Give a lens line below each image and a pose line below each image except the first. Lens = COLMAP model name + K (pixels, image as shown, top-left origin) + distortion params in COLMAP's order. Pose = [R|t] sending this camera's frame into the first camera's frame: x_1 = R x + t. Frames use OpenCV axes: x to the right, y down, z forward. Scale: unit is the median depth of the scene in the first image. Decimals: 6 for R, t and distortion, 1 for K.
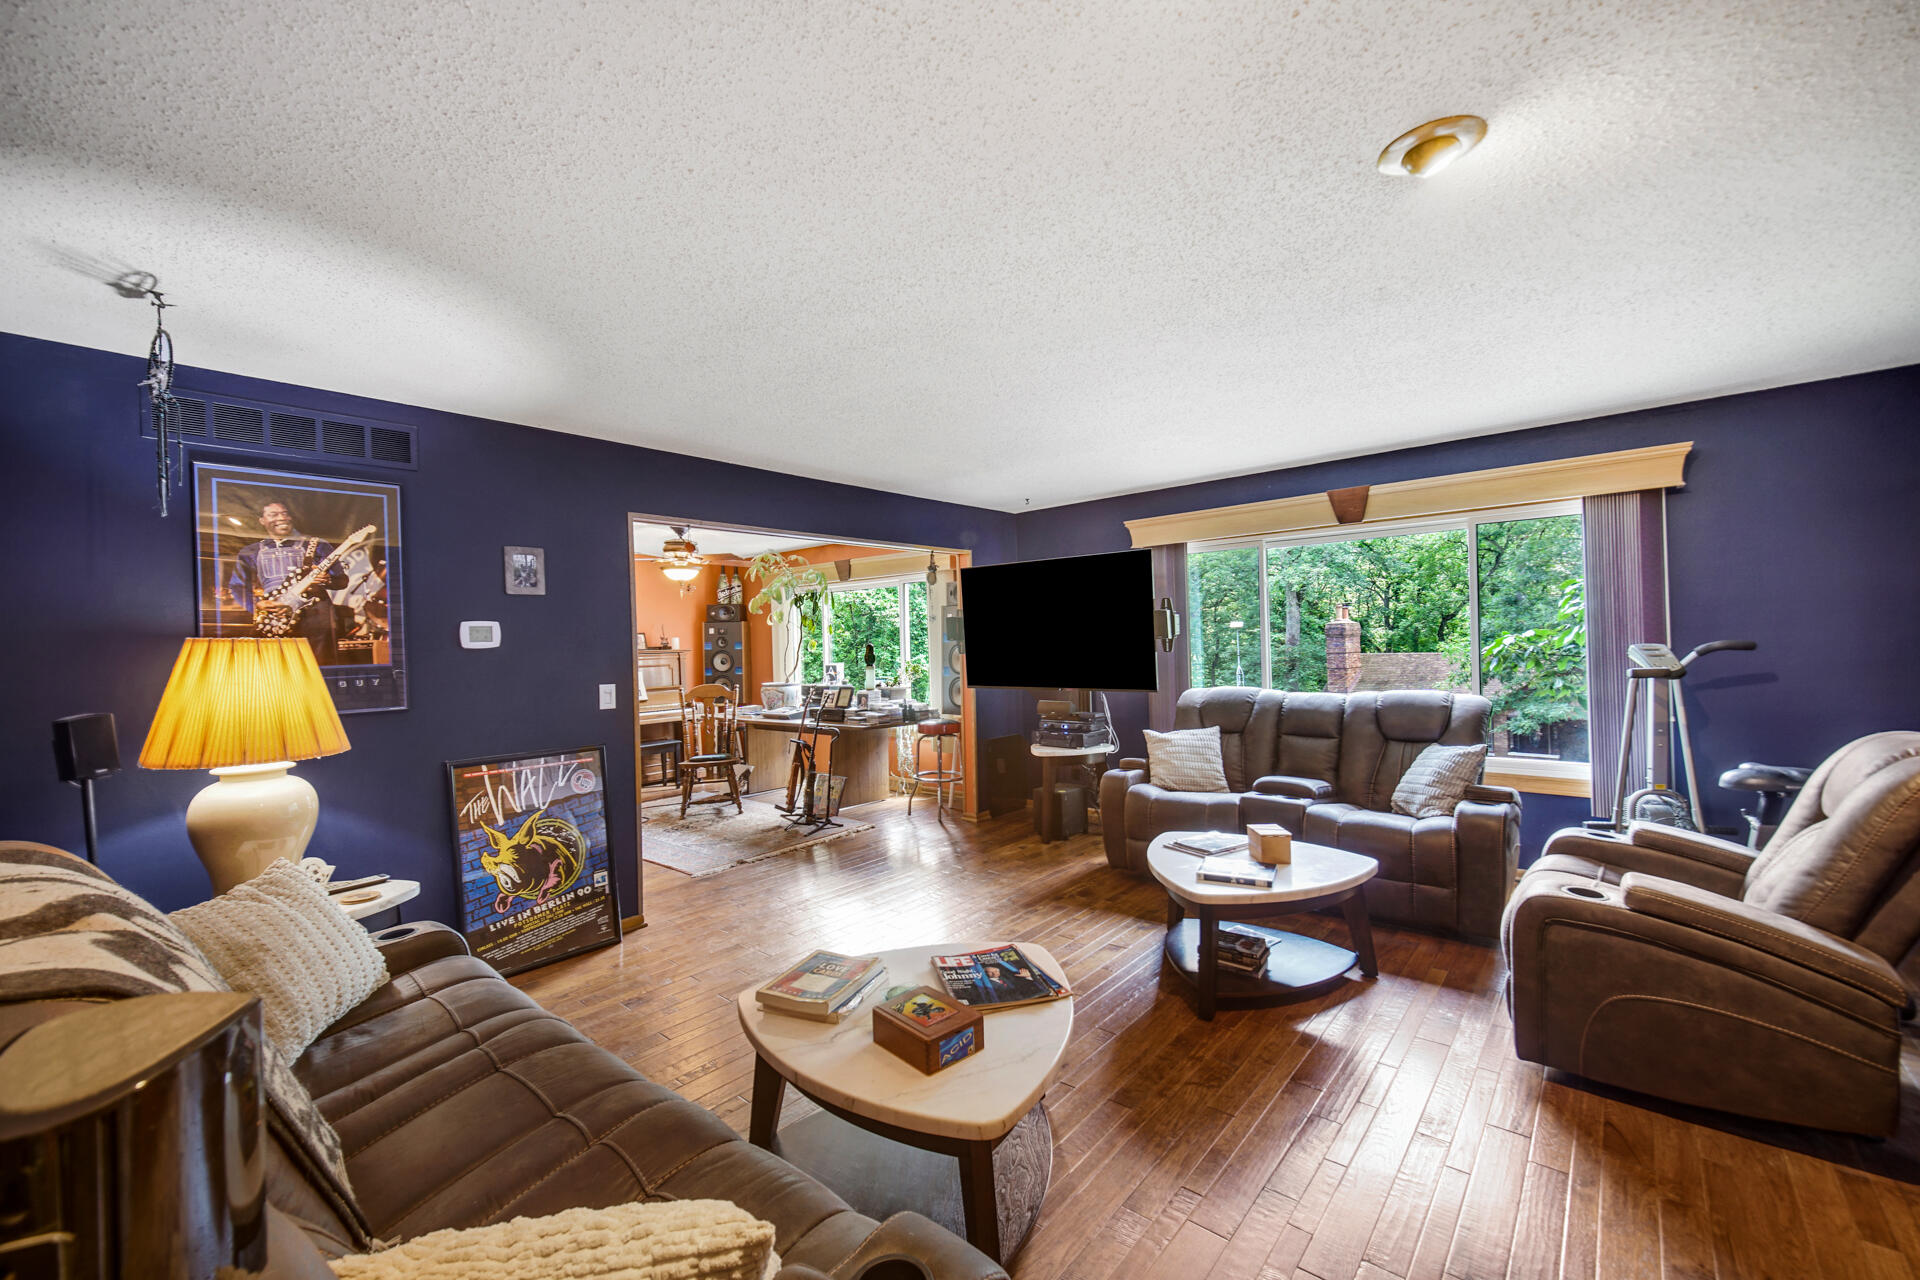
lens RADIAL K [[765.5, 0, 951.1], [0, 765.5, 647.3], [0, 0, 1]] dist [0.000480, 0.000080]
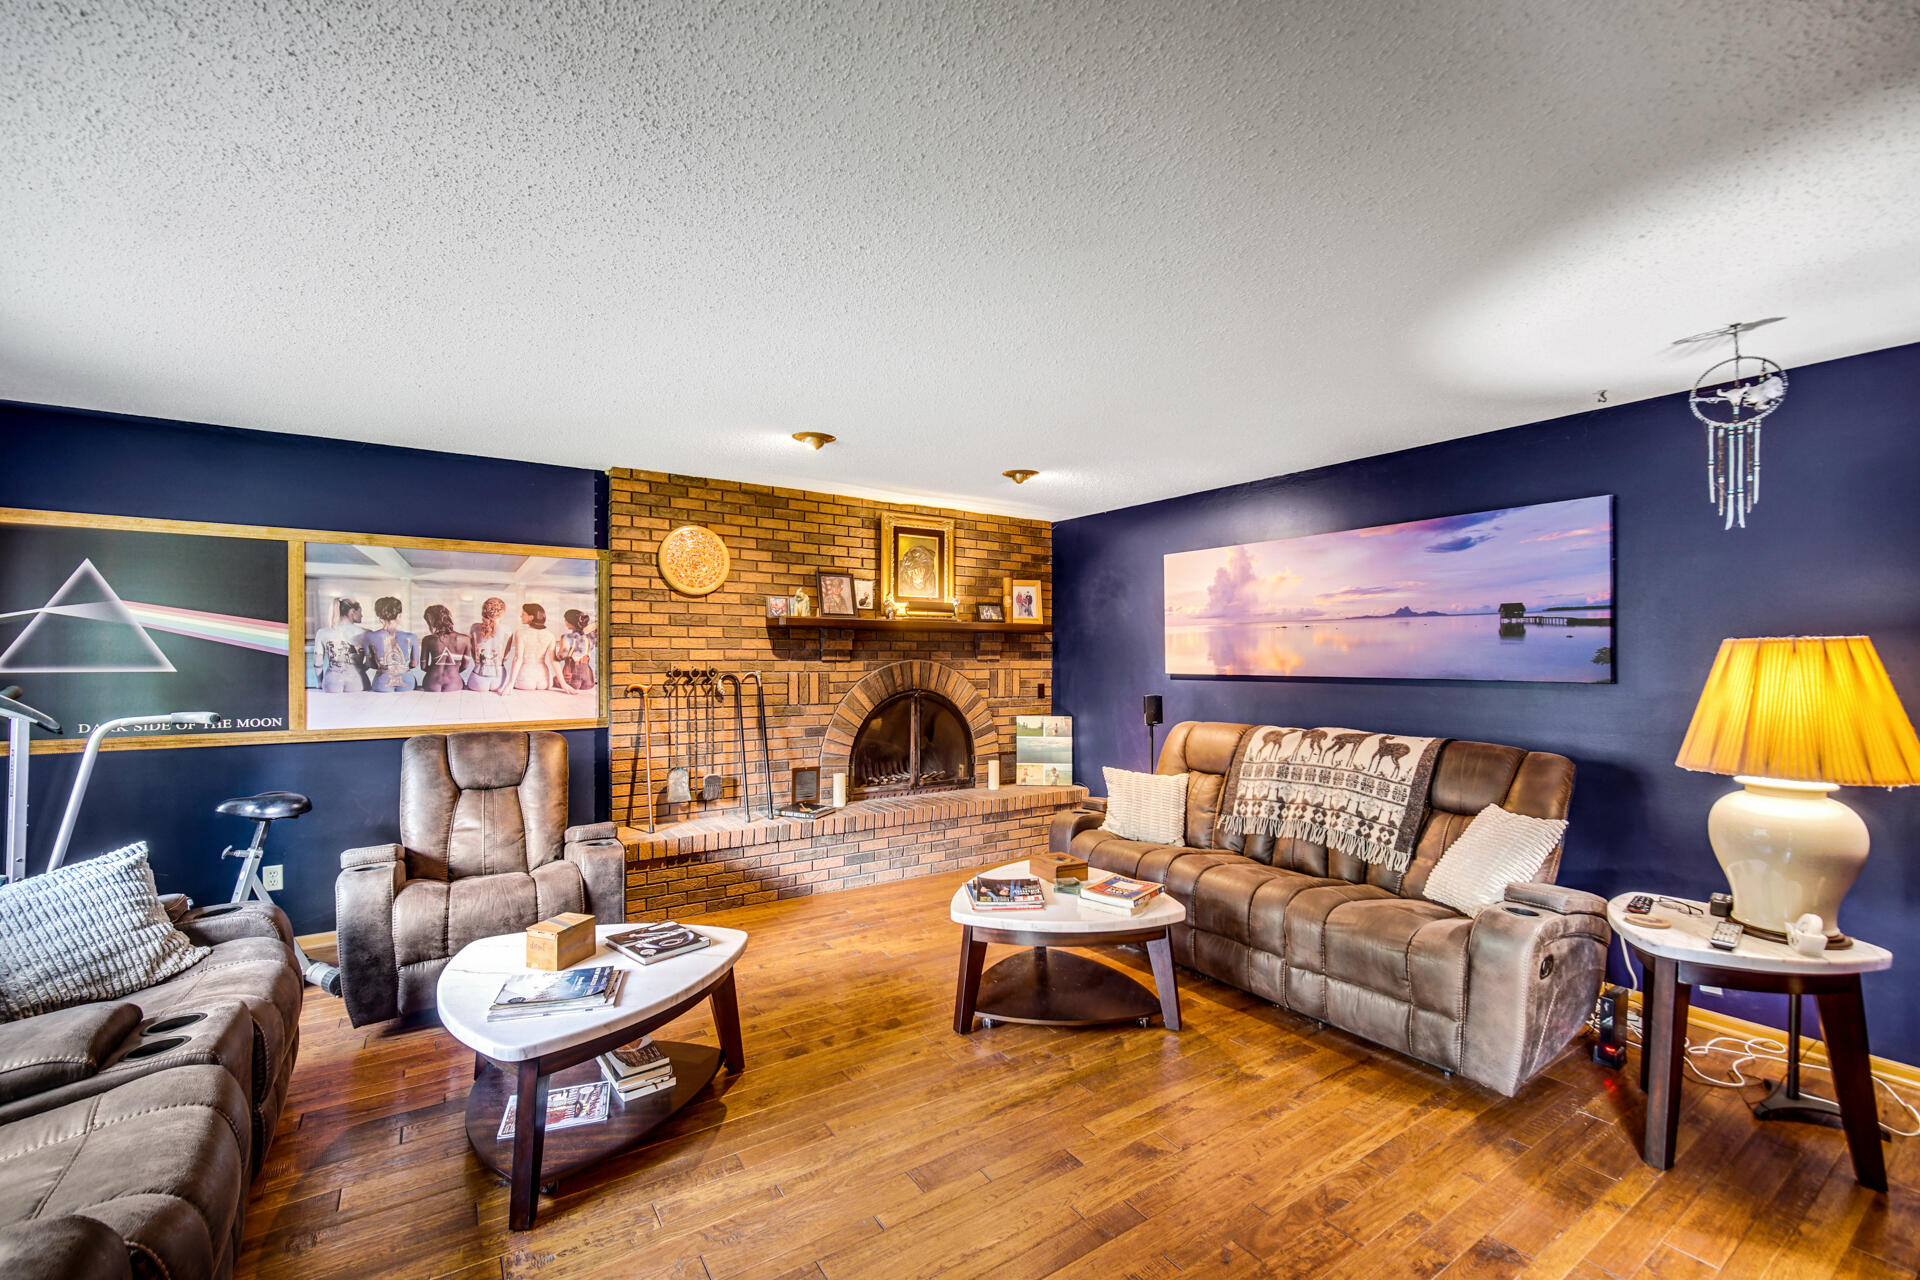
lens RADIAL K [[765.5, 0, 951.1], [0, 765.5, 647.3], [0, 0, 1]] dist [0.000480, 0.000080]
pose [[-0.972415, 0.032270, 0.231015, -0.191129], [0.023083, 0.998836, -0.042363, 0.021394], [-0.232113, -0.035861, -0.972028, 2.388252]]
